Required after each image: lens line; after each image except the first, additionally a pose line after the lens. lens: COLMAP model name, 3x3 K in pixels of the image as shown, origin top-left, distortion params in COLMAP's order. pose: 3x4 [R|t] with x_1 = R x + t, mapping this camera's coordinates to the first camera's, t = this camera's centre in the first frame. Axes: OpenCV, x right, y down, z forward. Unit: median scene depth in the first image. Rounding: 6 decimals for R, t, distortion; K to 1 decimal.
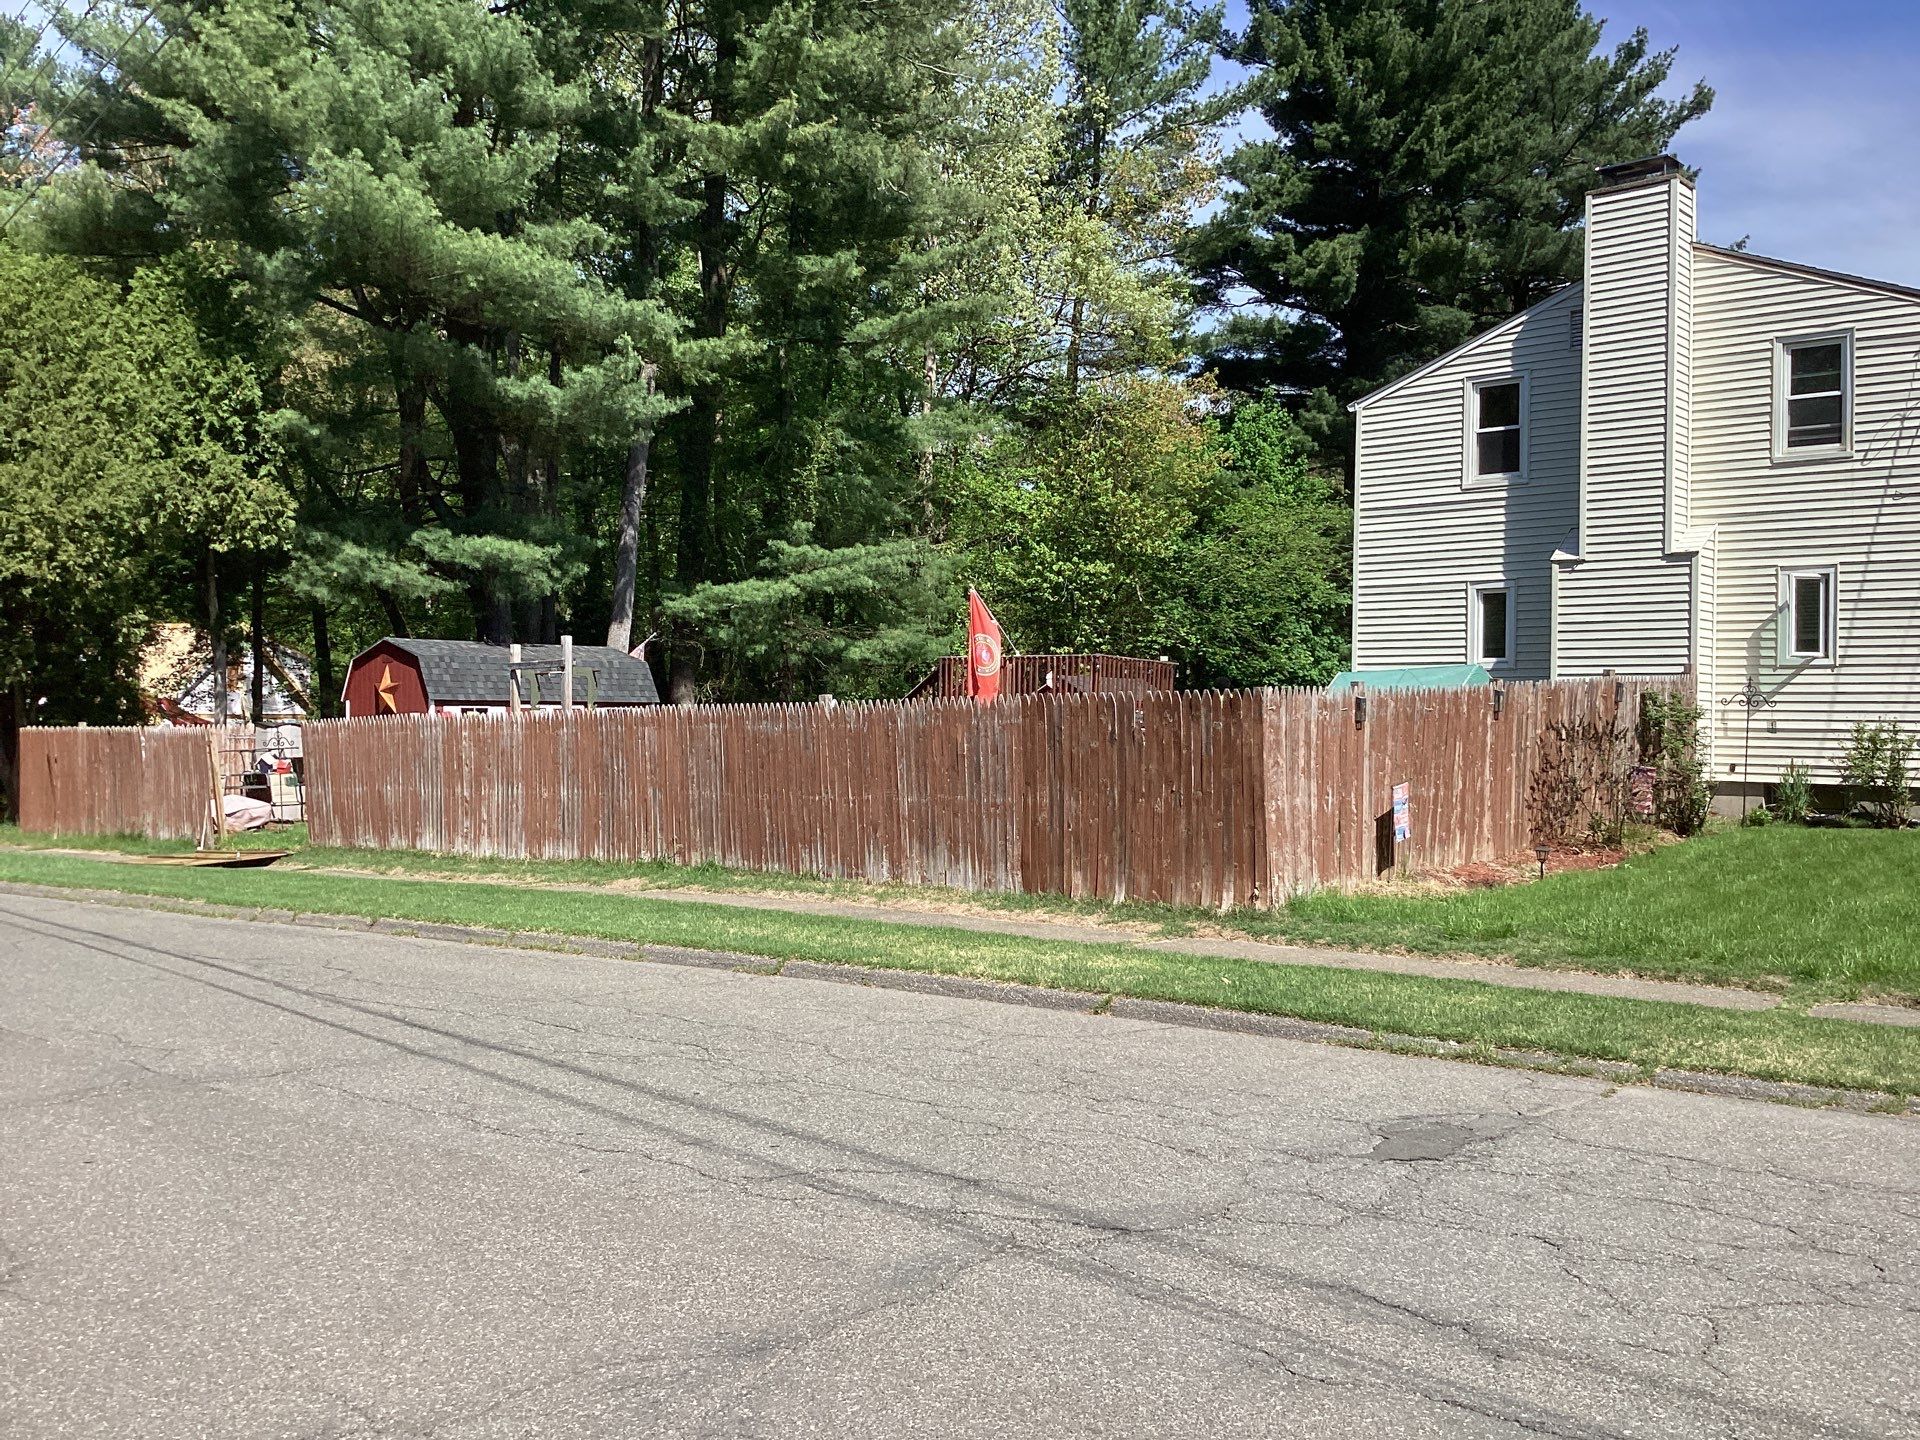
lens RADIAL K [[1741.7, 0, 967.6], [0, 1741.7, 713.8], [0, 0, 1]] dist [0.013466, 0.000000]
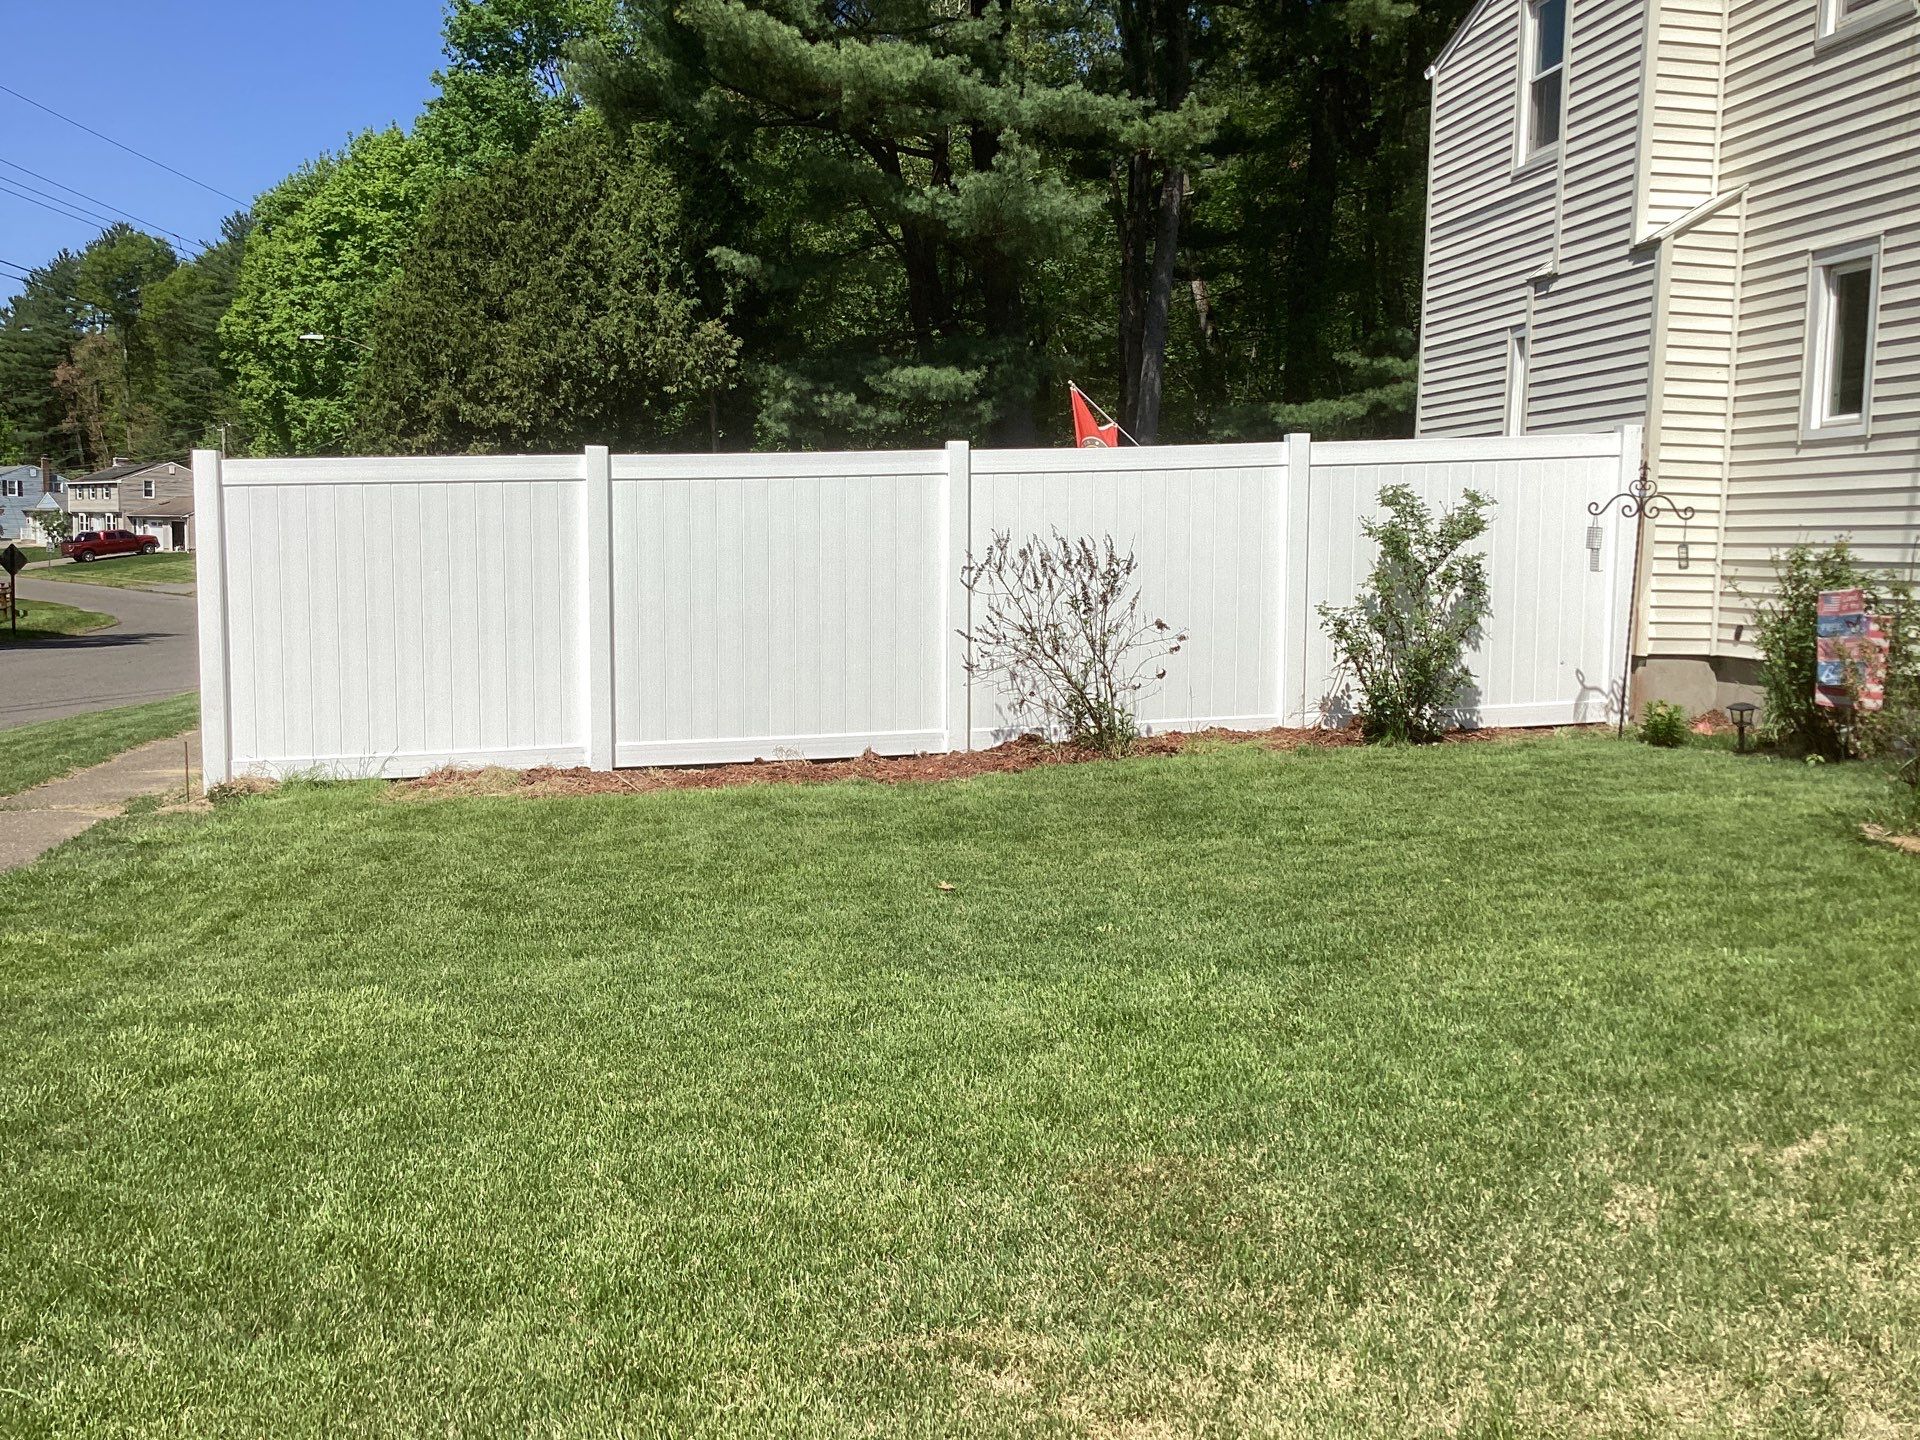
lens RADIAL K [[1741.7, 0, 941.6], [0, 1741.7, 723.3], [0, 0, 1]] dist [0.013466, 0.000000]
pose [[0.789952, 0.061402, -0.610086, 0.345051], [-0.003330, 0.995388, 0.095869, 0.004395], [0.613159, -0.073701, 0.786514, 0.244842]]
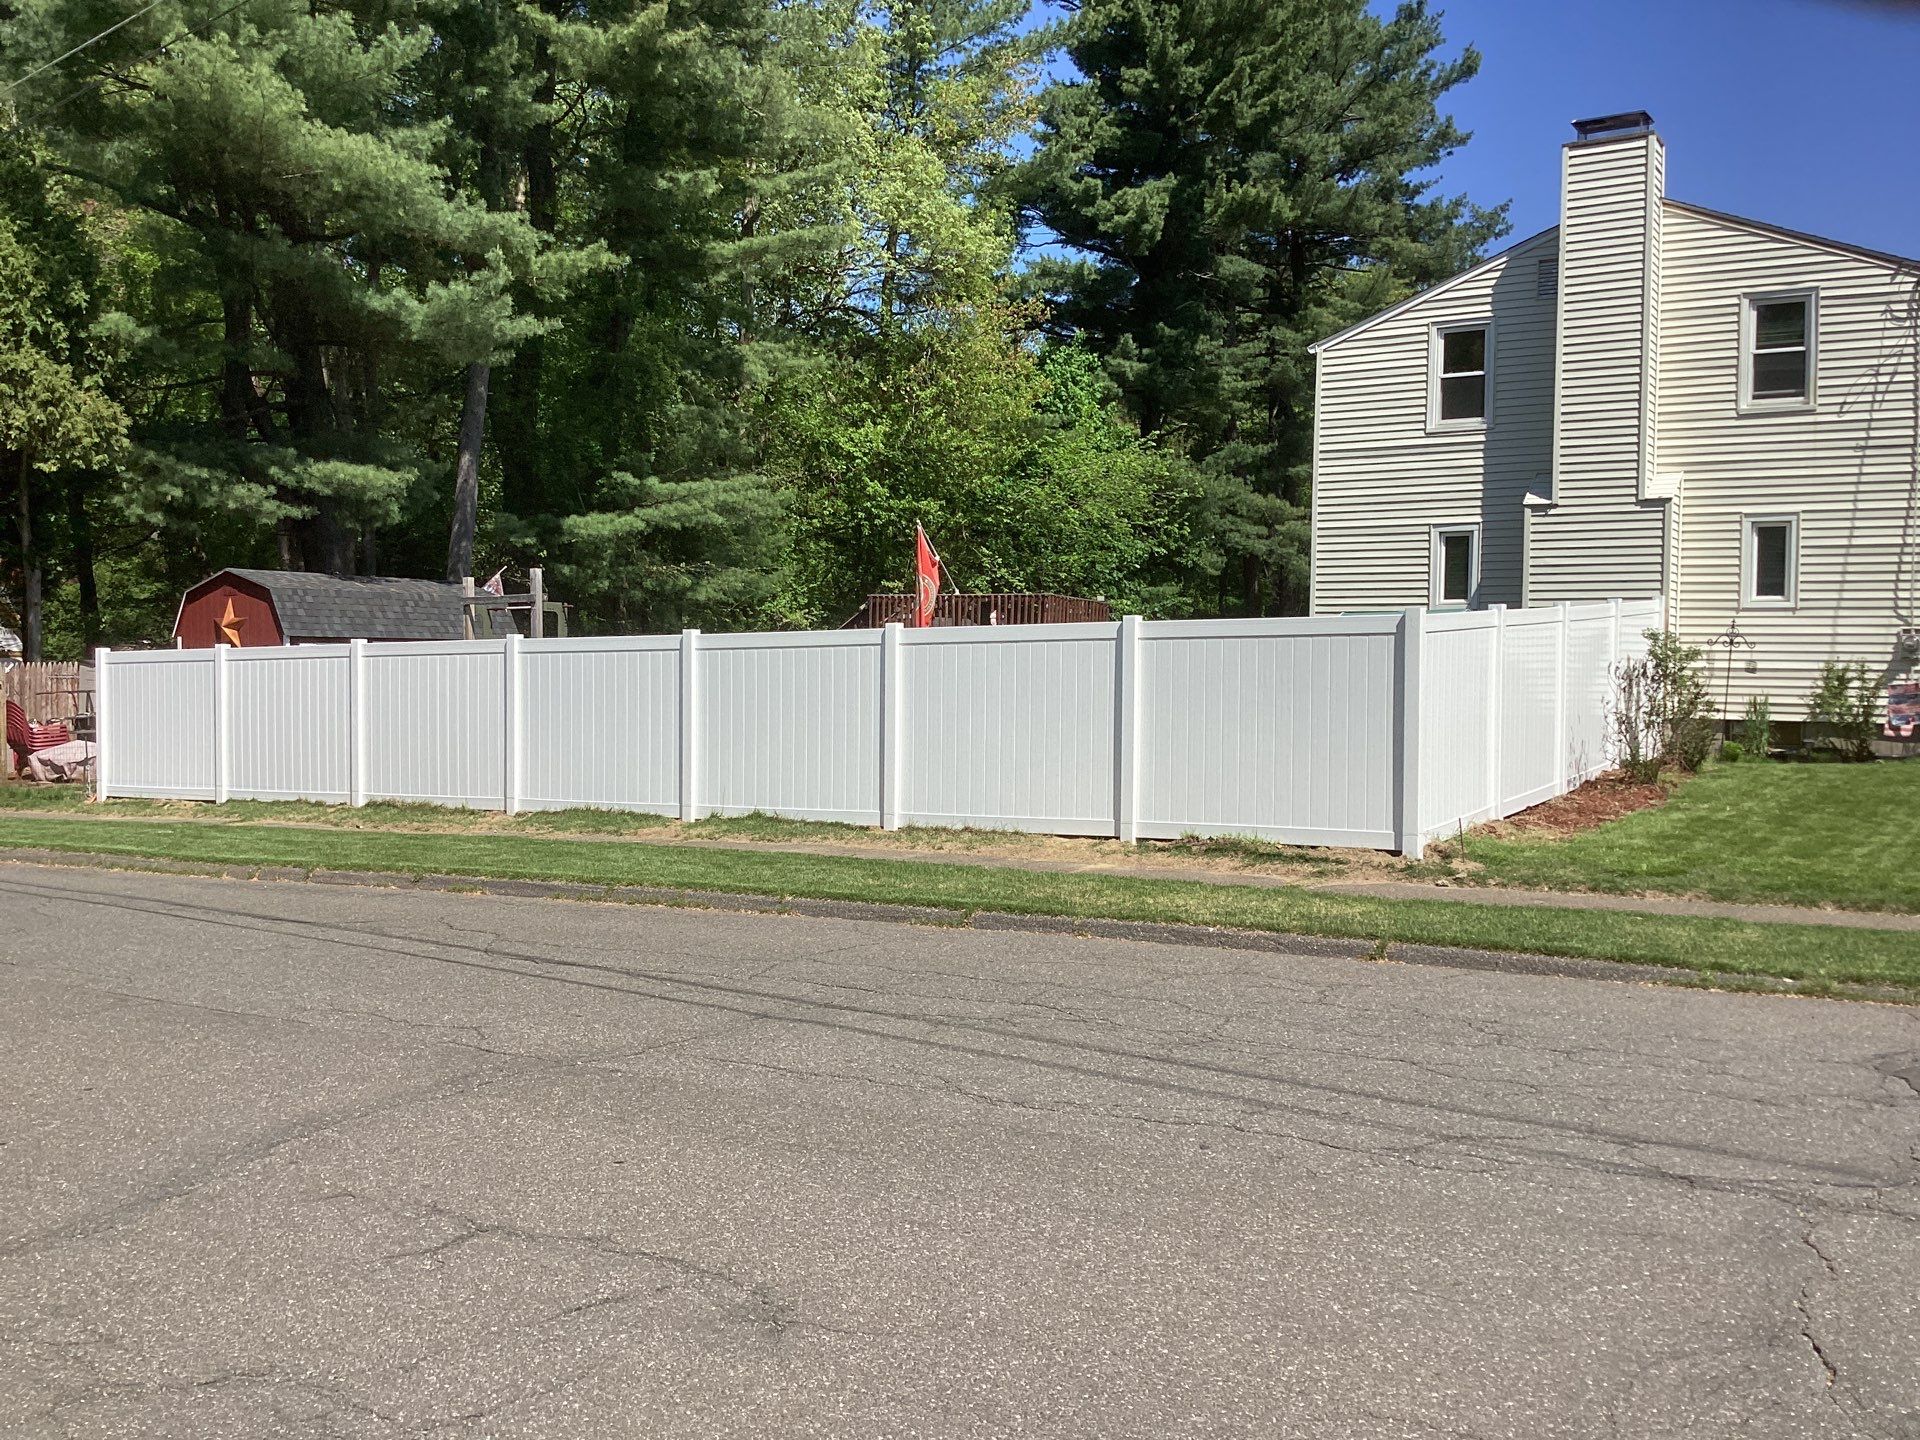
lens RADIAL K [[1741.7, 0, 958.9], [0, 1741.7, 728.8], [0, 0, 1]] dist [0.013466, 0.000000]
pose [[0.987724, -0.002368, 0.156190, -0.097112], [-0.004047, 0.999161, 0.040743, 0.002229], [-0.156155, -0.040875, 0.986886, 0.020244]]
